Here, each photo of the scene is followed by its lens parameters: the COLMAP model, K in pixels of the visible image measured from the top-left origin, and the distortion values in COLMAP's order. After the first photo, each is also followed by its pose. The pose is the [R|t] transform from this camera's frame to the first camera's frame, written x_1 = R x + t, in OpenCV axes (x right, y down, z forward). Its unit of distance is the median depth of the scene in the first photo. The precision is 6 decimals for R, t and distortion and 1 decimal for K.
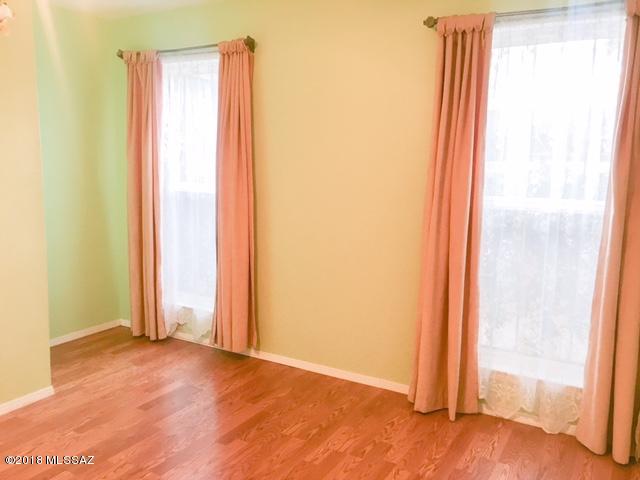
lens RADIAL K [[546.9, 0, 320.2], [0, 546.9, 238.7], [0, 0, 1]] dist [0.064350, -0.082182]
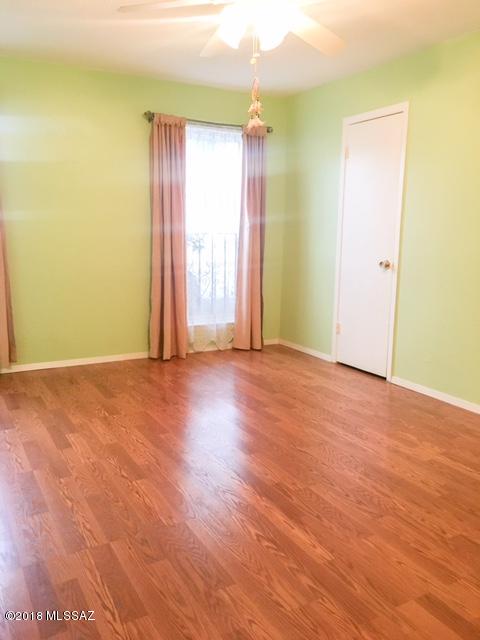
lens RADIAL K [[546.9, 0, 240.0], [0, 546.9, 321.2], [0, 0, 1]] dist [0.064350, -0.082182]
pose [[0.528821, -0.162786, 0.832976, -1.114325], [0.115246, 0.986117, 0.119549, 0.036658], [-0.840873, 0.032778, 0.540239, -0.062378]]
